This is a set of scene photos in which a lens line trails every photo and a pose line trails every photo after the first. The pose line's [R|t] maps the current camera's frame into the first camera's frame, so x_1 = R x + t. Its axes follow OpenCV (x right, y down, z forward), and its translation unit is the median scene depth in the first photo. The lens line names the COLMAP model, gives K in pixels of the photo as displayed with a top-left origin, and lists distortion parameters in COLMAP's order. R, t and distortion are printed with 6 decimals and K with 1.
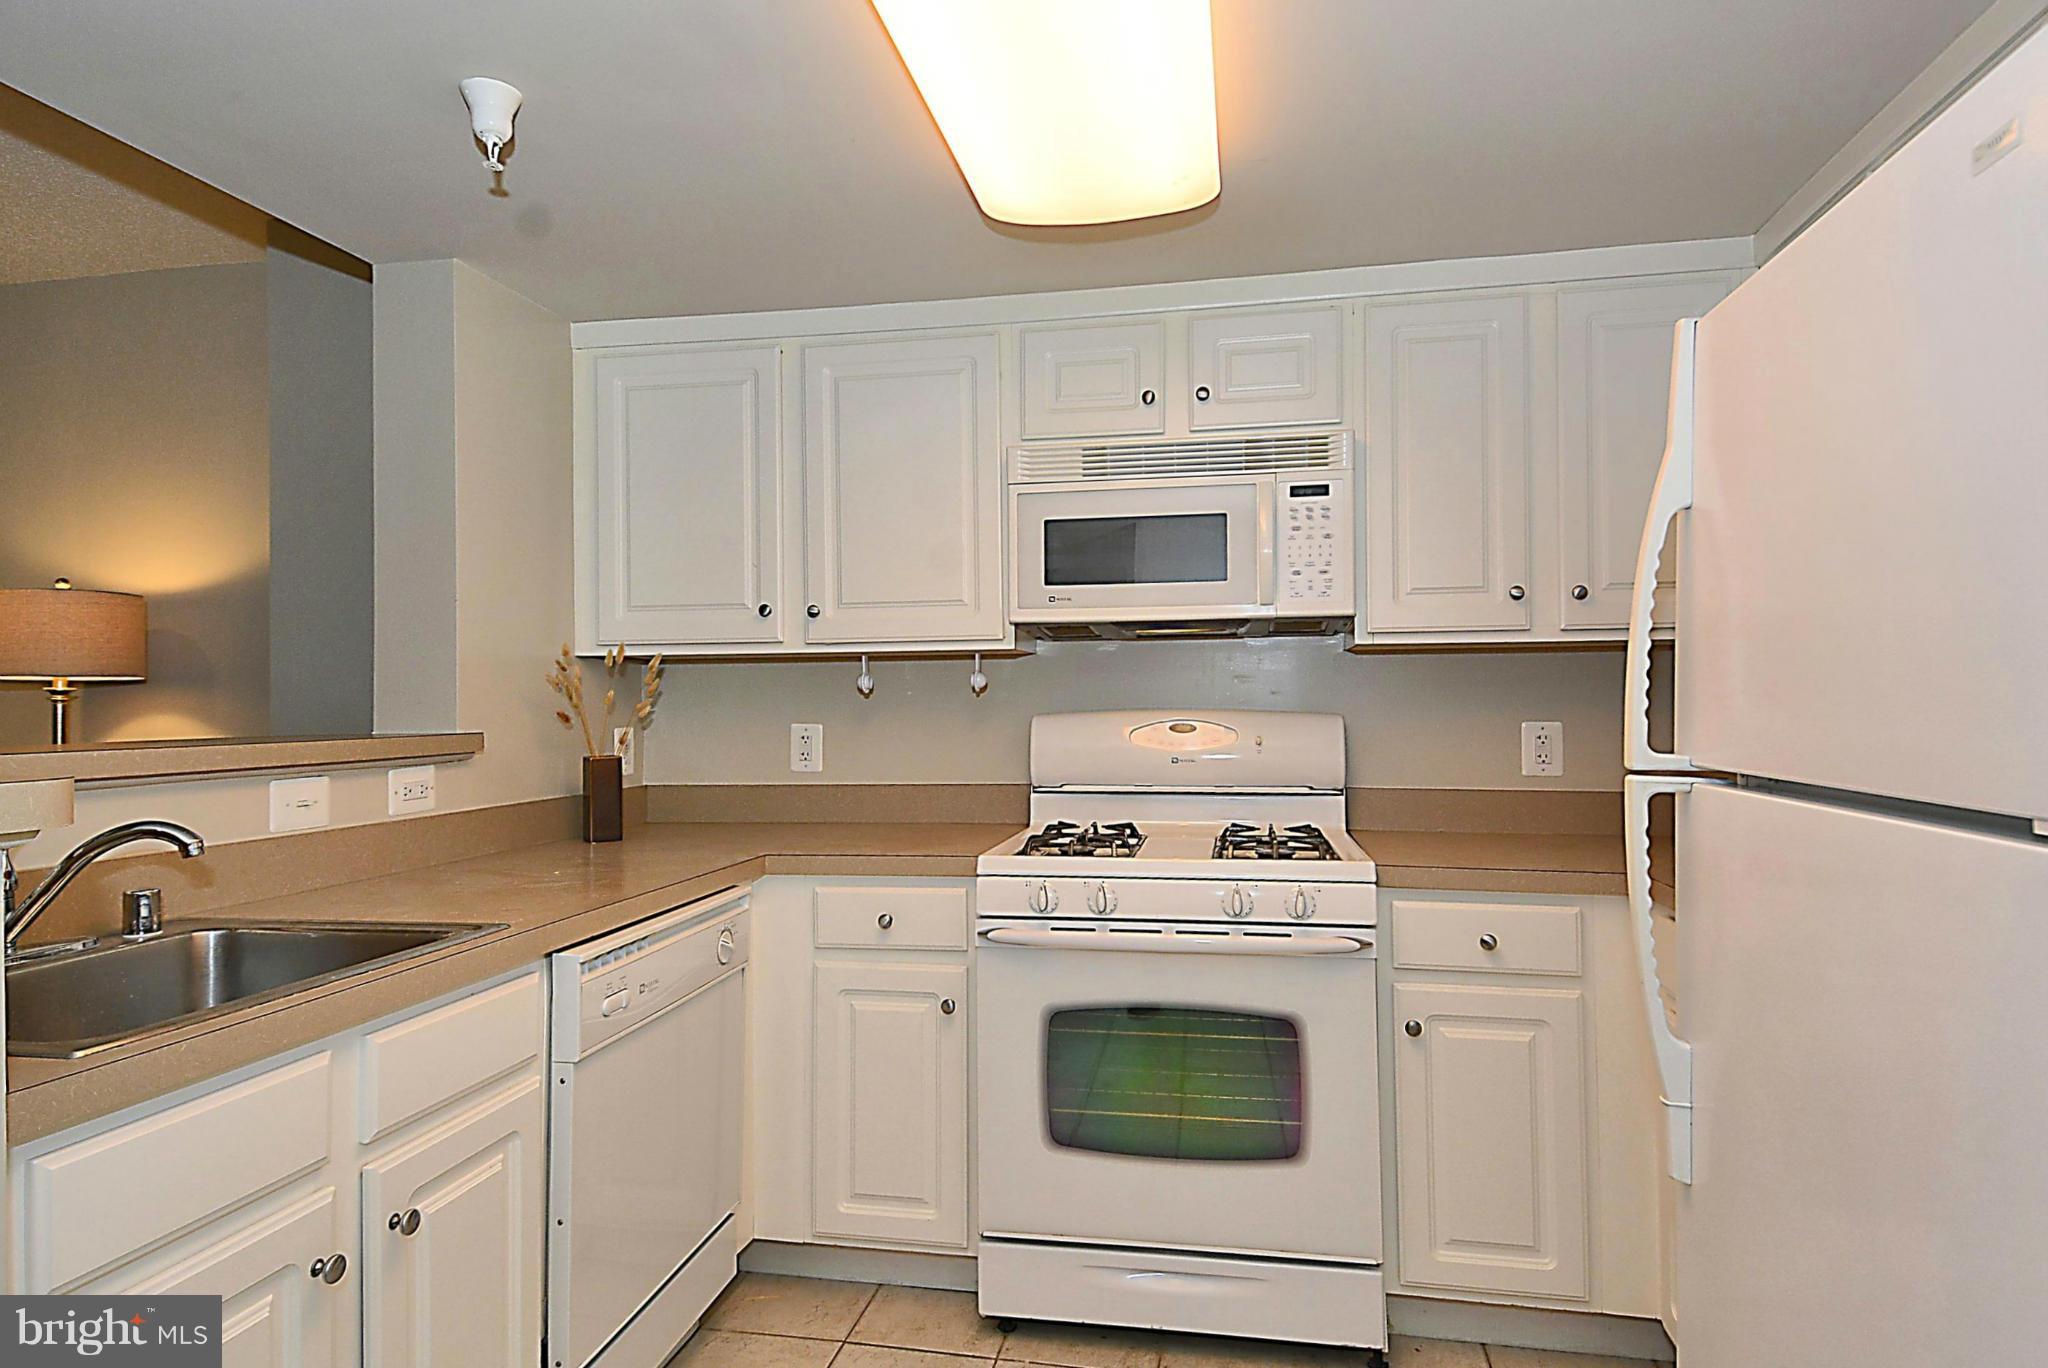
lens RADIAL K [[1122.0, 0, 1021.5], [0, 1122.0, 694.5], [0, 0, 1]] dist [0.047778, -0.024611]
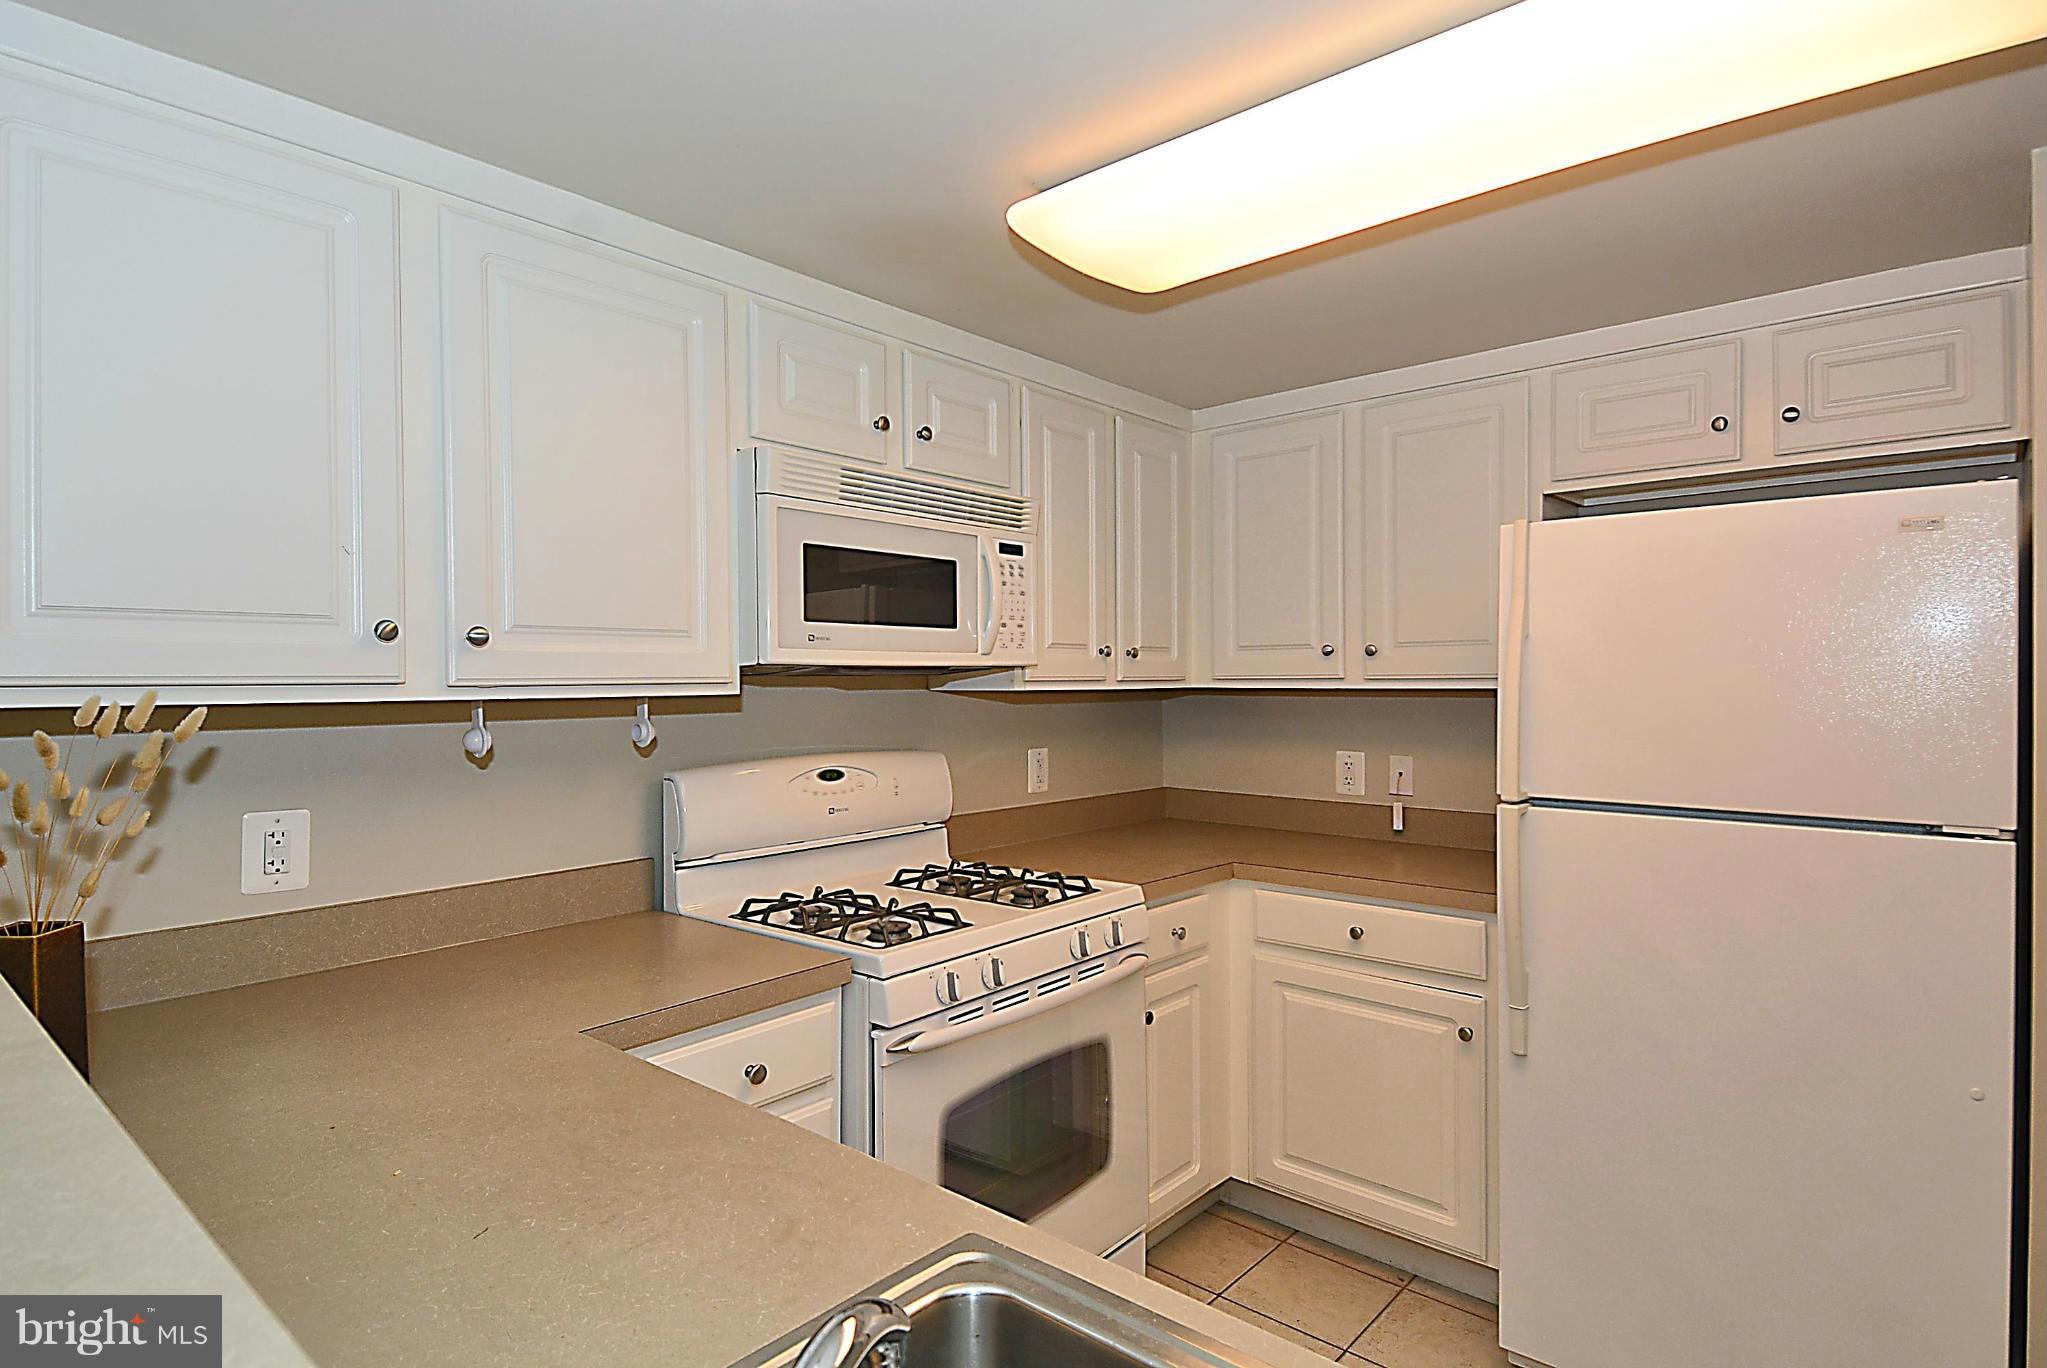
lens RADIAL K [[1086.9, 0, 1034.7], [0, 1086.9, 679.0], [0, 0, 1]] dist [0.014554, 0.000100]
pose [[0.497984, 0.002825, 0.867182, -0.631378], [-0.011129, 0.999933, 0.003133, -0.061411], [-0.867115, -0.011211, 0.497982, 0.467177]]
